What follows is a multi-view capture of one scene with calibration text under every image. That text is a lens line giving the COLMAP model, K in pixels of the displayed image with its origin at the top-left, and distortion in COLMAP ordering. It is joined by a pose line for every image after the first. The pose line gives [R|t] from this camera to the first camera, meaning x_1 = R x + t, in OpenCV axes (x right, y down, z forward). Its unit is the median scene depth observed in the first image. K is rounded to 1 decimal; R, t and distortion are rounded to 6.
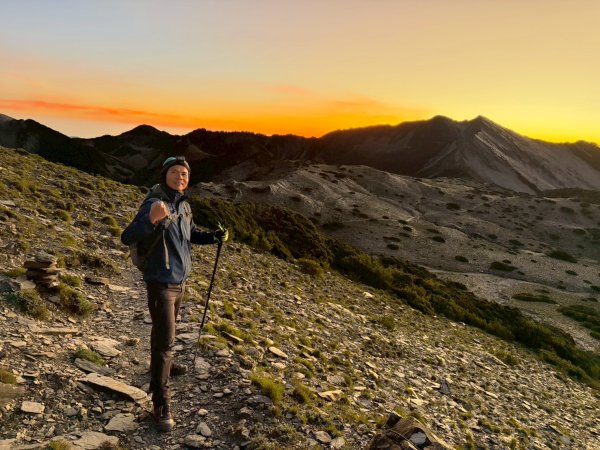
lens RADIAL K [[455.6, 0, 300.1], [0, 455.6, 225.1], [0, 0, 1]] dist [0.040913, 0.004612]
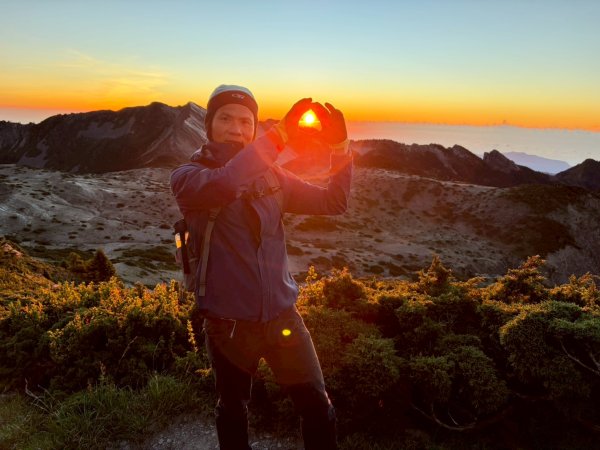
lens RADIAL K [[455.6, 0, 299.7], [0, 455.6, 226.2], [0, 0, 1]] dist [0.040913, 0.004612]
pose [[0.861744, -0.161892, 0.480821, 0.064372], [0.124241, 0.986204, 0.109385, -0.069491], [-0.491896, -0.034524, 0.869969, -0.904199]]
